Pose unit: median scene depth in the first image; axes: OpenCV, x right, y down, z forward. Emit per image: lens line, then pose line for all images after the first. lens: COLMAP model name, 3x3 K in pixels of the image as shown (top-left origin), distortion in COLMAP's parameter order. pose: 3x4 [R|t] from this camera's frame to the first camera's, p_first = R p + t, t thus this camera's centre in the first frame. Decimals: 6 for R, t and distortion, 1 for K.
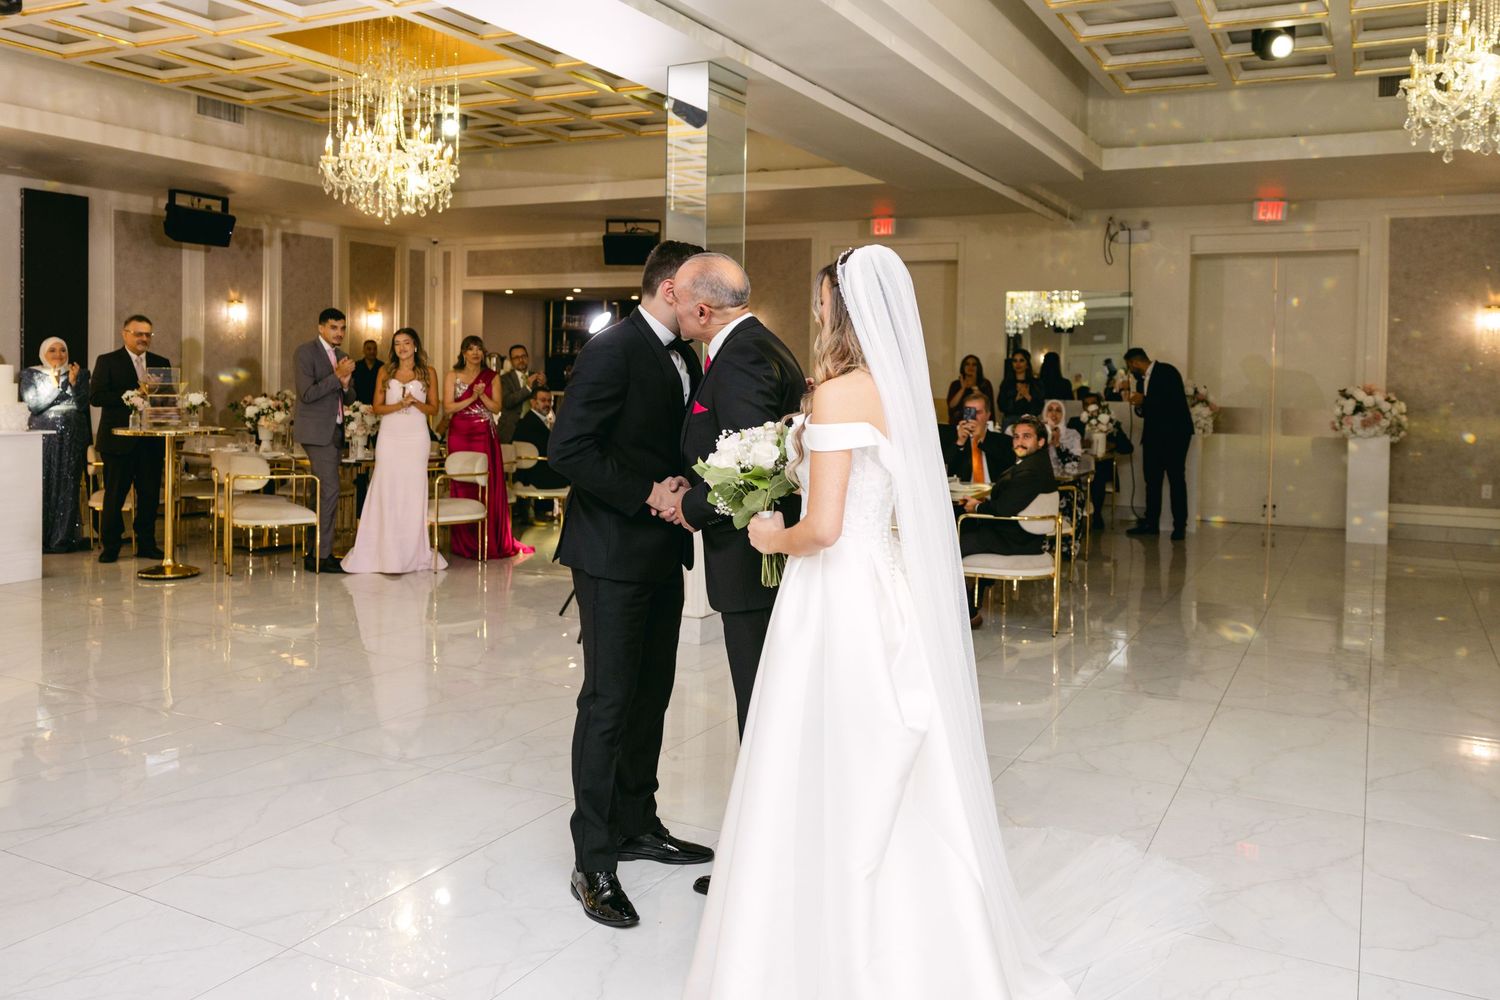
lens RADIAL K [[1118.4, 0, 726.3], [0, 1118.4, 400.1], [0, 0, 1]] dist [-0.008360, 0.004035]
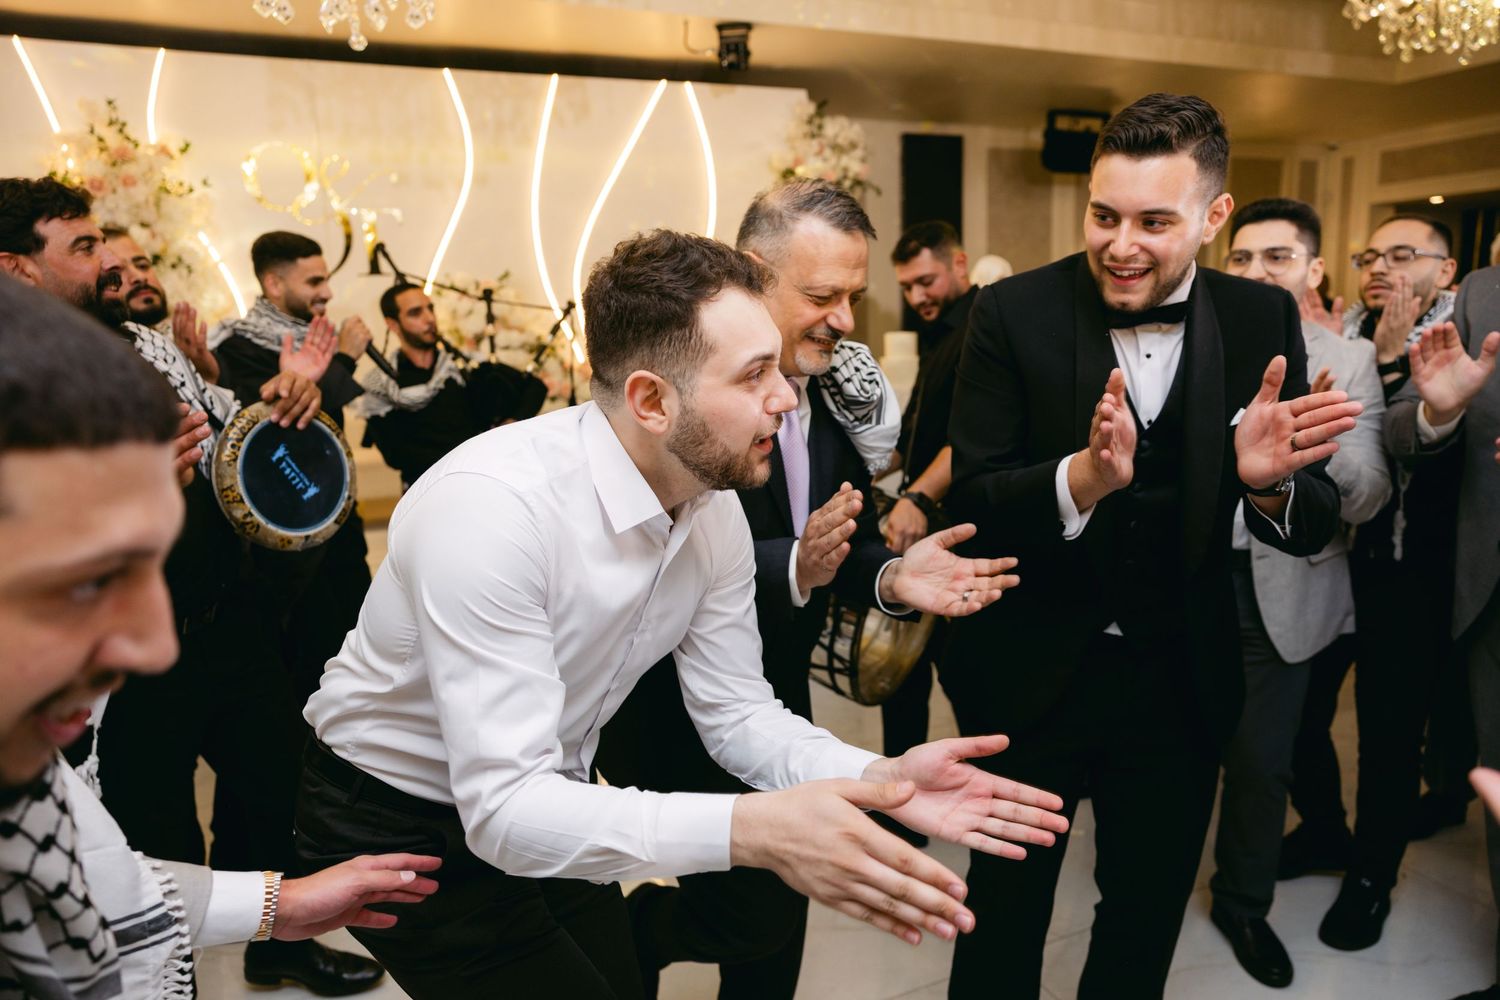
lens RADIAL K [[1004.1, 0, 741.9], [0, 1004.1, 496.0], [0, 0, 1]] dist [0.018151, -0.017120]
pose [[0.765473, 0.071164, -0.639521, -0.150062], [0.027899, 0.989261, 0.143476, -0.012573], [0.642863, -0.127669, 0.755267, 0.206711]]
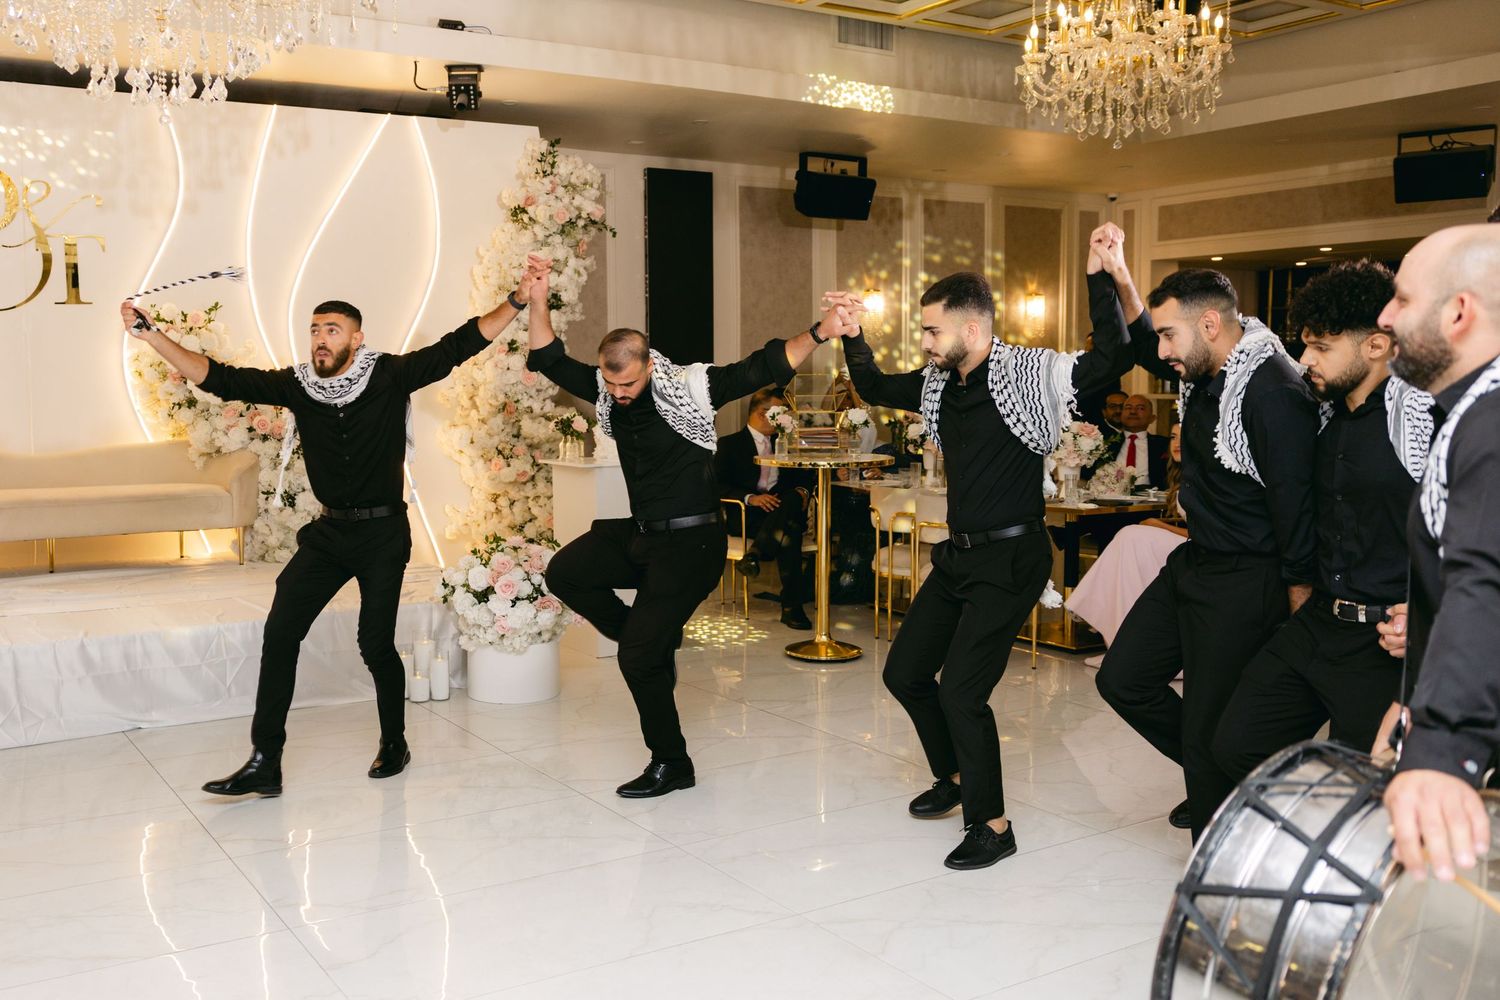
lens RADIAL K [[1323.1, 0, 637.4], [0, 1323.1, 466.1], [0, 0, 1]] dist [-0.024202, 0.024588]
pose [[0.843148, 0.013711, -0.537507, -0.076065], [0.009979, 0.999104, 0.041139, -0.002906], [0.537590, -0.040050, 0.842255, 0.115156]]
